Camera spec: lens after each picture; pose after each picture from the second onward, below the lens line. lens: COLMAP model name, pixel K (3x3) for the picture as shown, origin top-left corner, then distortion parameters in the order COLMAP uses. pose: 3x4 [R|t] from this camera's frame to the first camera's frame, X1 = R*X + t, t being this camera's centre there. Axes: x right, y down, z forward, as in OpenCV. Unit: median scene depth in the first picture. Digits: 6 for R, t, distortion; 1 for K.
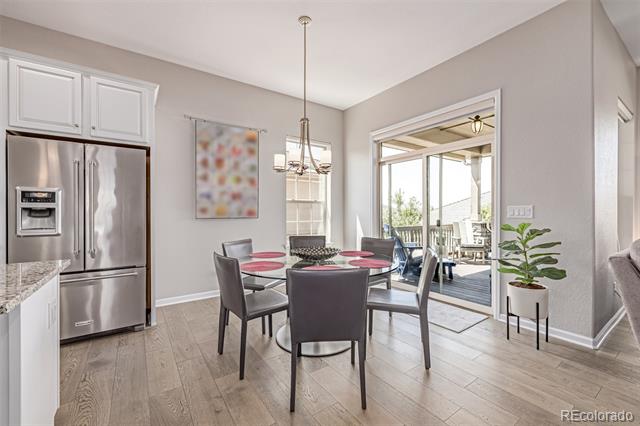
lens RADIAL K [[268.9, 0, 319.6], [0, 268.9, 212.1], [0, 0, 1]] dist [0.000233, -0.000010]
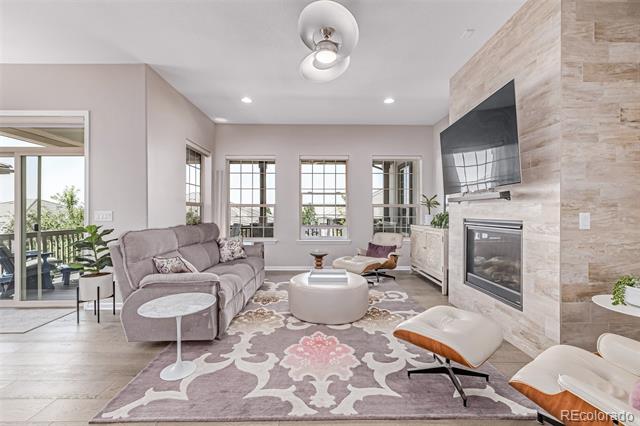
lens RADIAL K [[268.9, 0, 319.6], [0, 268.9, 212.1], [0, 0, 1]] dist [0.000233, -0.000010]
pose [[0.554717, 0.002389, 0.832036, 0.286763], [0.000063, 0.999996, -0.002913, -0.015830], [-0.832039, 0.001668, 0.554714, -0.538159]]
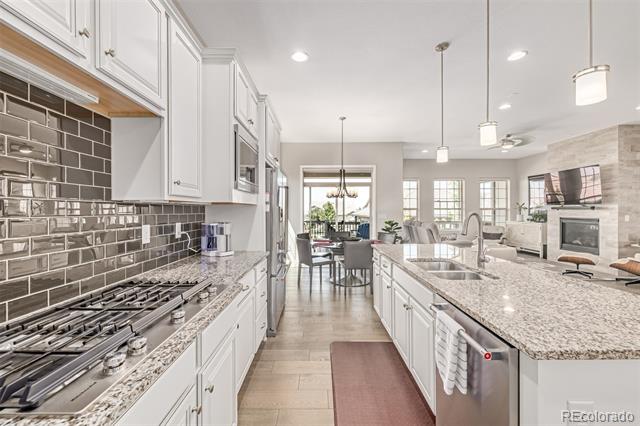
lens RADIAL K [[267.6, 0, 321.3], [0, 267.6, 209.9], [0, 0, 1]] dist [0.000150, 0.000126]
pose [[0.562288, 0.001789, 0.826940, -1.751697], [0.000938, 0.999996, -0.002801, -0.056664], [-0.826941, 0.002351, 0.562284, 0.066052]]
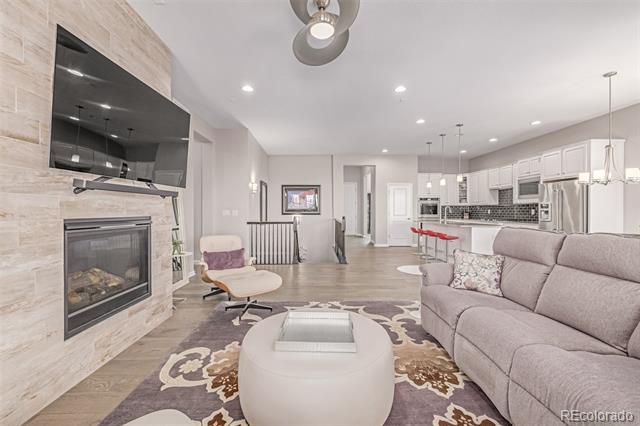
lens RADIAL K [[268.9, 0, 319.6], [0, 268.9, 212.1], [0, 0, 1]] dist [0.000233, -0.000010]
pose [[-0.552593, 0.003868, -0.833443, 1.984244], [-0.000723, 0.999987, 0.005120, -0.011295], [0.833451, 0.003431, -0.552582, 0.547797]]
